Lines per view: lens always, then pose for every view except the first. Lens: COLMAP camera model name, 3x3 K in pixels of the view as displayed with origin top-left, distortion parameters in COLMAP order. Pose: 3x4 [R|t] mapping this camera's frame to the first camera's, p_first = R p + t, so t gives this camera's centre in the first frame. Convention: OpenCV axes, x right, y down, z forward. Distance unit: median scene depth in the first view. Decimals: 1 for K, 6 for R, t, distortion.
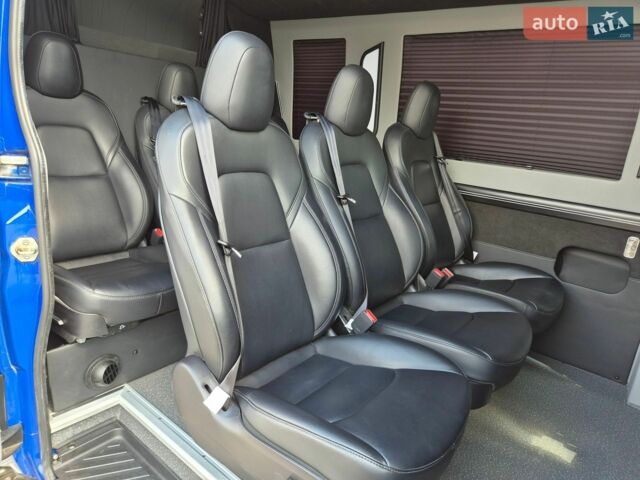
lens RADIAL K [[425.2, 0, 320.7], [0, 425.2, 249.8], [0, 0, 1]] dist [-0.003633, -0.001582]
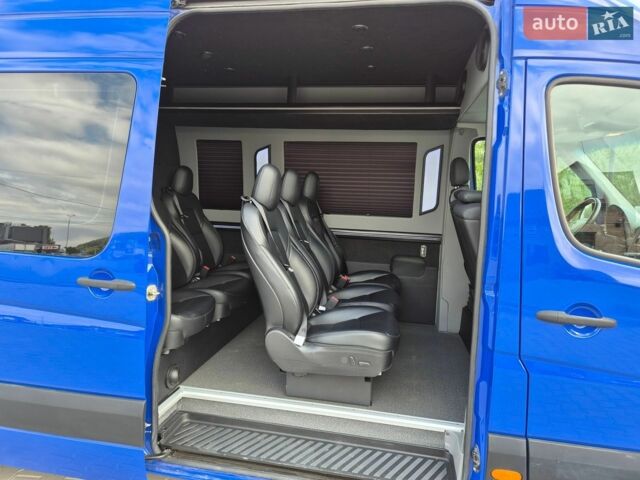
lens RADIAL K [[425.2, 0, 320.7], [0, 425.2, 249.8], [0, 0, 1]] dist [-0.003633, -0.001582]
pose [[0.877957, -0.126177, 0.461813, -0.528376], [0.181940, 0.980205, -0.078074, 0.051738], [-0.442820, 0.152568, 0.883534, -0.465113]]
